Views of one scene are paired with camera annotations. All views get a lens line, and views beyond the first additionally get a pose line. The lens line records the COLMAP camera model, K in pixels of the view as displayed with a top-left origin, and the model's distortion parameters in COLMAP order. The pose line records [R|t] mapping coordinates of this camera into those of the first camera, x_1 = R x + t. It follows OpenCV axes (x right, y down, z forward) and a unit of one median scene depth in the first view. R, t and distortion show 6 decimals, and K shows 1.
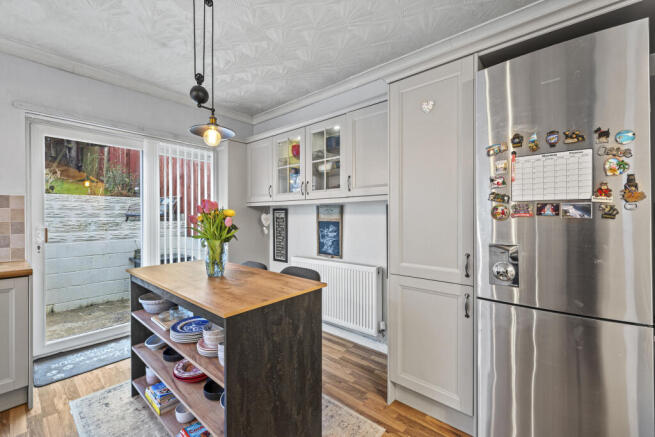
lens RADIAL K [[276.3, 0, 327.2], [0, 276.3, 216.2], [0, 0, 1]] dist [0.010903, 0.000040]
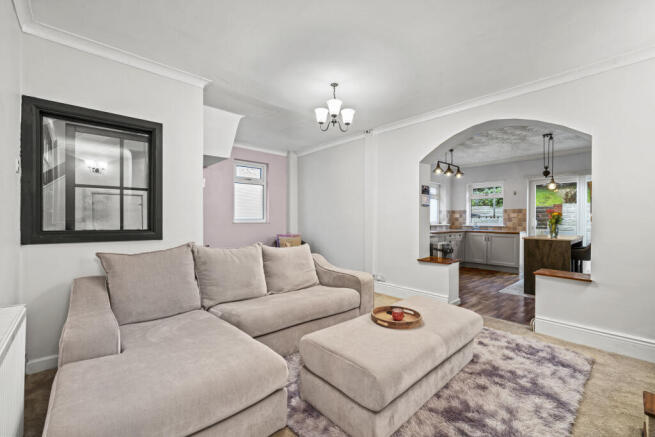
lens RADIAL K [[276.3, 0, 329.9], [0, 276.3, 220.7], [0, 0, 1]] dist [0.010903, 0.000040]
pose [[-0.126001, 0.009238, -0.991987, 2.621029], [-0.003619, 0.999946, 0.009772, 0.037947], [0.992023, 0.004821, -0.125961, -0.848369]]
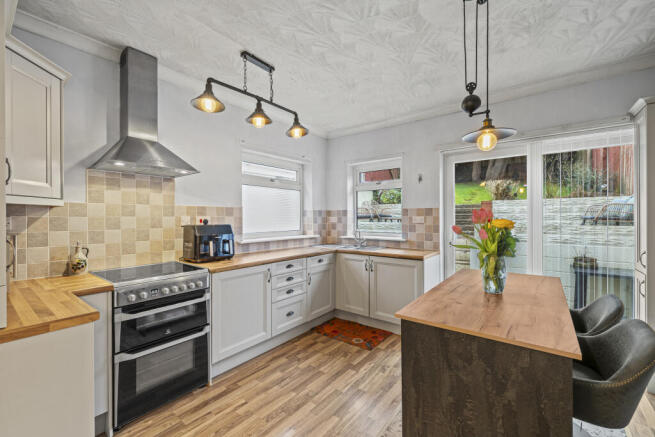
lens RADIAL K [[276.3, 0, 326.1], [0, 276.3, 218.1], [0, 0, 1]] dist [0.010903, 0.000040]
pose [[0.047408, 0.005704, -0.998859, 0.488580], [0.002734, 0.999979, 0.005840, -0.035178], [0.998872, -0.003008, 0.047391, 0.417267]]
